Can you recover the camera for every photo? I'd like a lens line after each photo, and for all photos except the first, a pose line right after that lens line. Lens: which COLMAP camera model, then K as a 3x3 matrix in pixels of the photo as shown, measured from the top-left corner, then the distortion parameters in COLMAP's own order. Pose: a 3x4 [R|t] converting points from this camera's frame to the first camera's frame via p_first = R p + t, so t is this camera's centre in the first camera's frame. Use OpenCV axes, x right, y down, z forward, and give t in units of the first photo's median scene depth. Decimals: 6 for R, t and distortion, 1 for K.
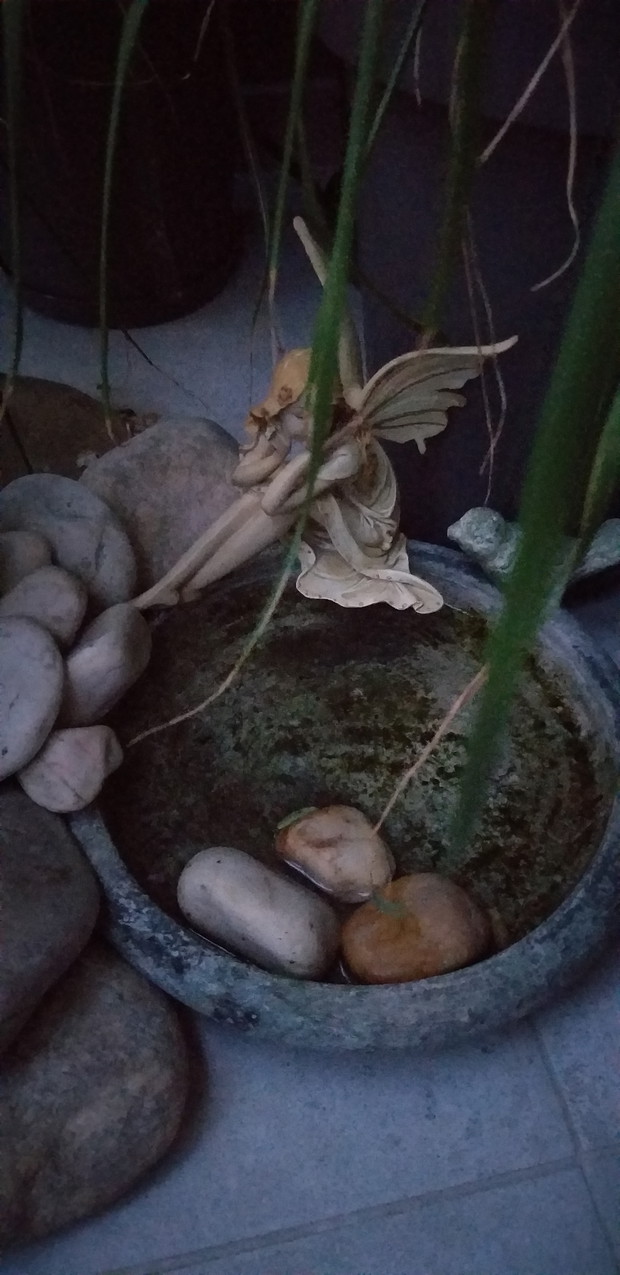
lens RADIAL K [[990.8, 0, 303.4], [0, 990.8, 629.8], [0, 0, 1]] dist [0.056852, -0.108401]
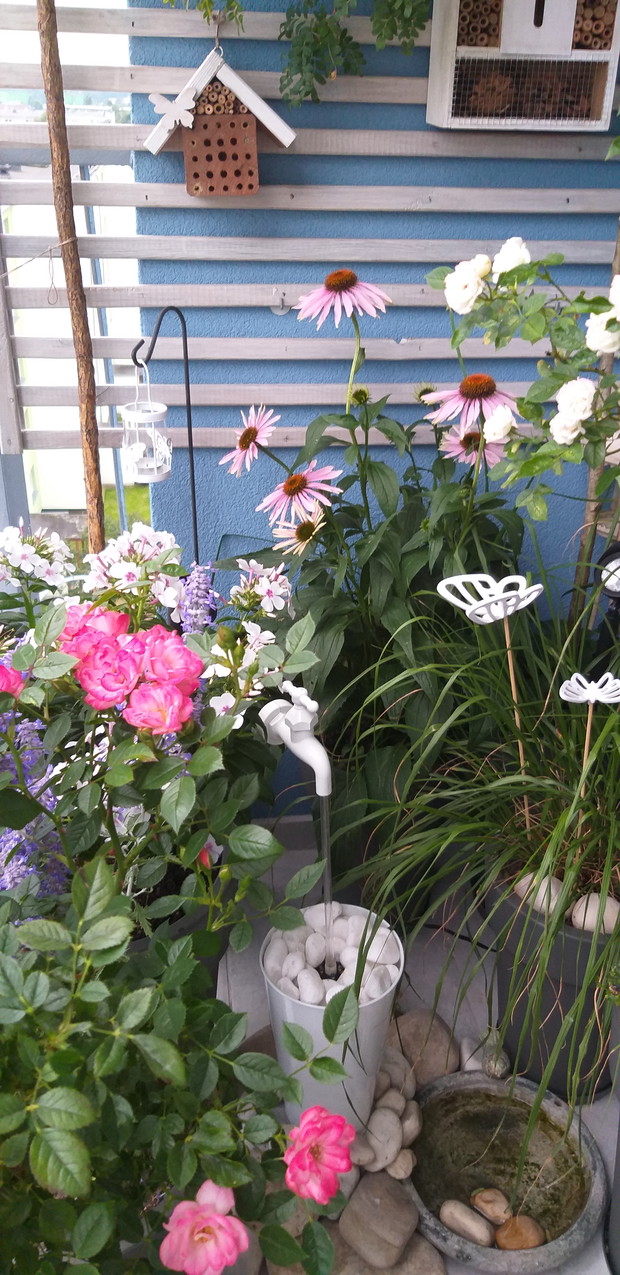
lens RADIAL K [[990.8, 0, 309.0], [0, 990.8, 635.2], [0, 0, 1]] dist [0.056852, -0.108401]
pose [[0.995726, 0.043001, -0.081730, -0.332785], [-0.068599, 0.936890, -0.342827, -0.299130], [0.061830, 0.346969, 0.935836, -2.321969]]
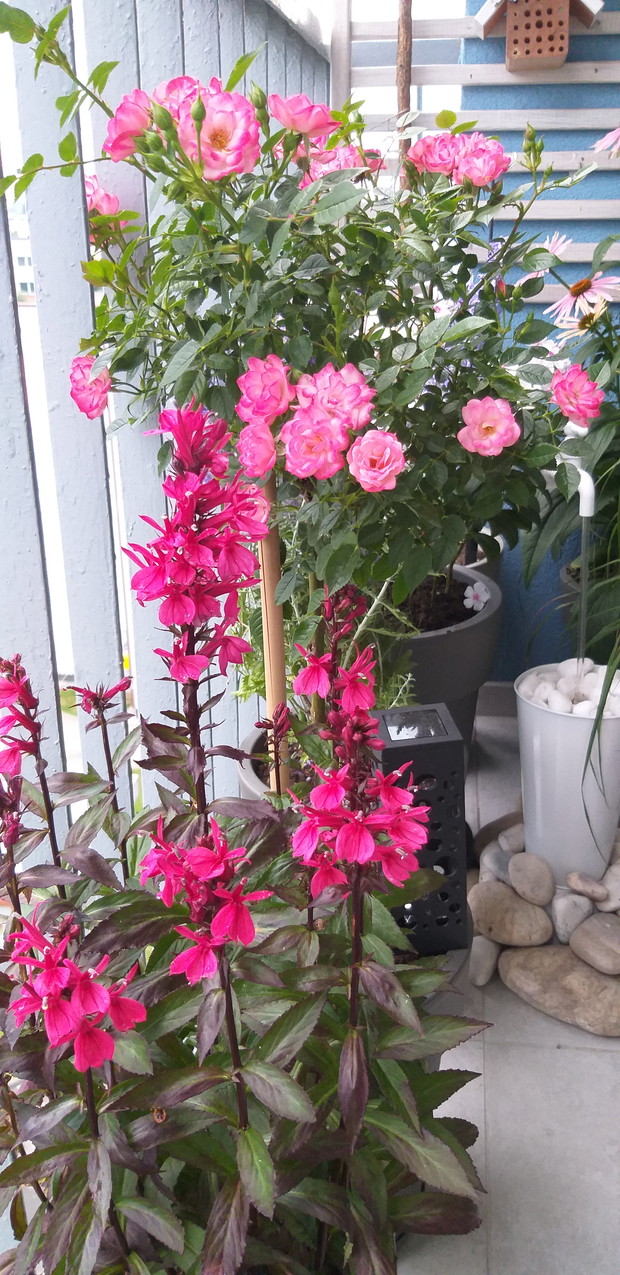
lens RADIAL K [[990.8, 0, 306.3], [0, 990.8, 632.0], [0, 0, 1]] dist [0.056852, -0.108401]
pose [[0.932774, 0.109254, -0.343505, -0.216079], [-0.247861, 0.886319, -0.391156, 0.825736], [0.261719, 0.450002, 0.853816, -2.334662]]
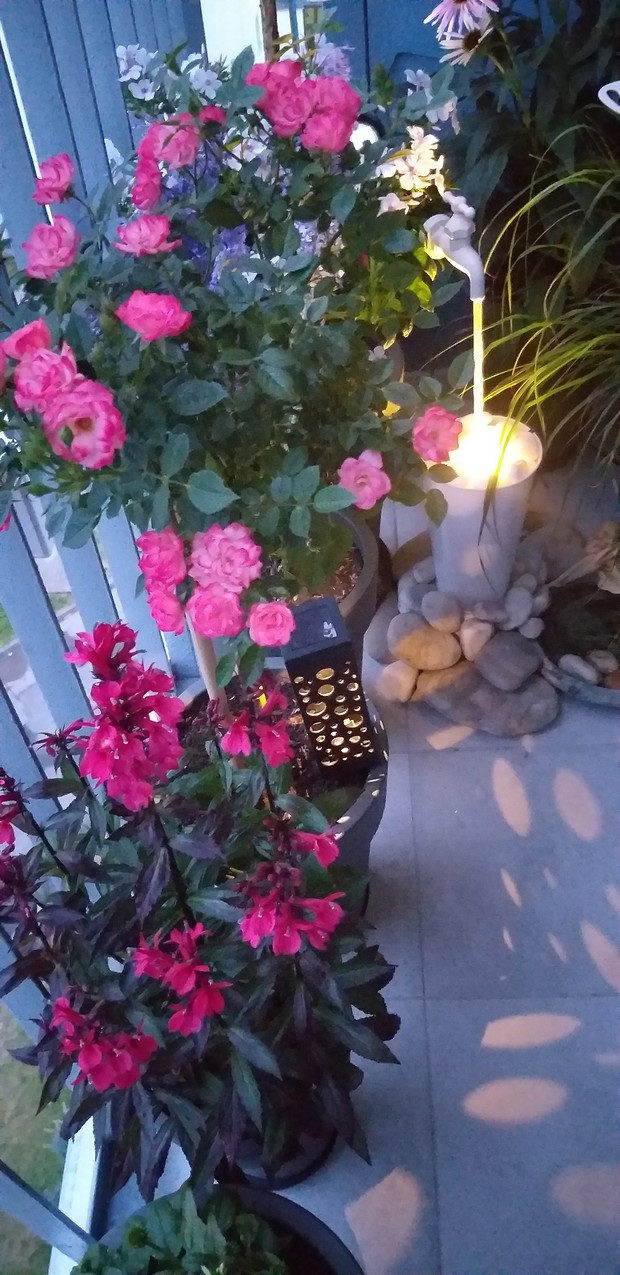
lens RADIAL K [[990.8, 0, 302.8], [0, 990.8, 622.9], [0, 0, 1]] dist [0.056852, -0.108401]
pose [[0.966125, 0.114311, -0.231377, -0.199131], [-0.111460, 0.993444, 0.025400, 0.118643], [0.232764, 0.001250, 0.972532, -2.721053]]
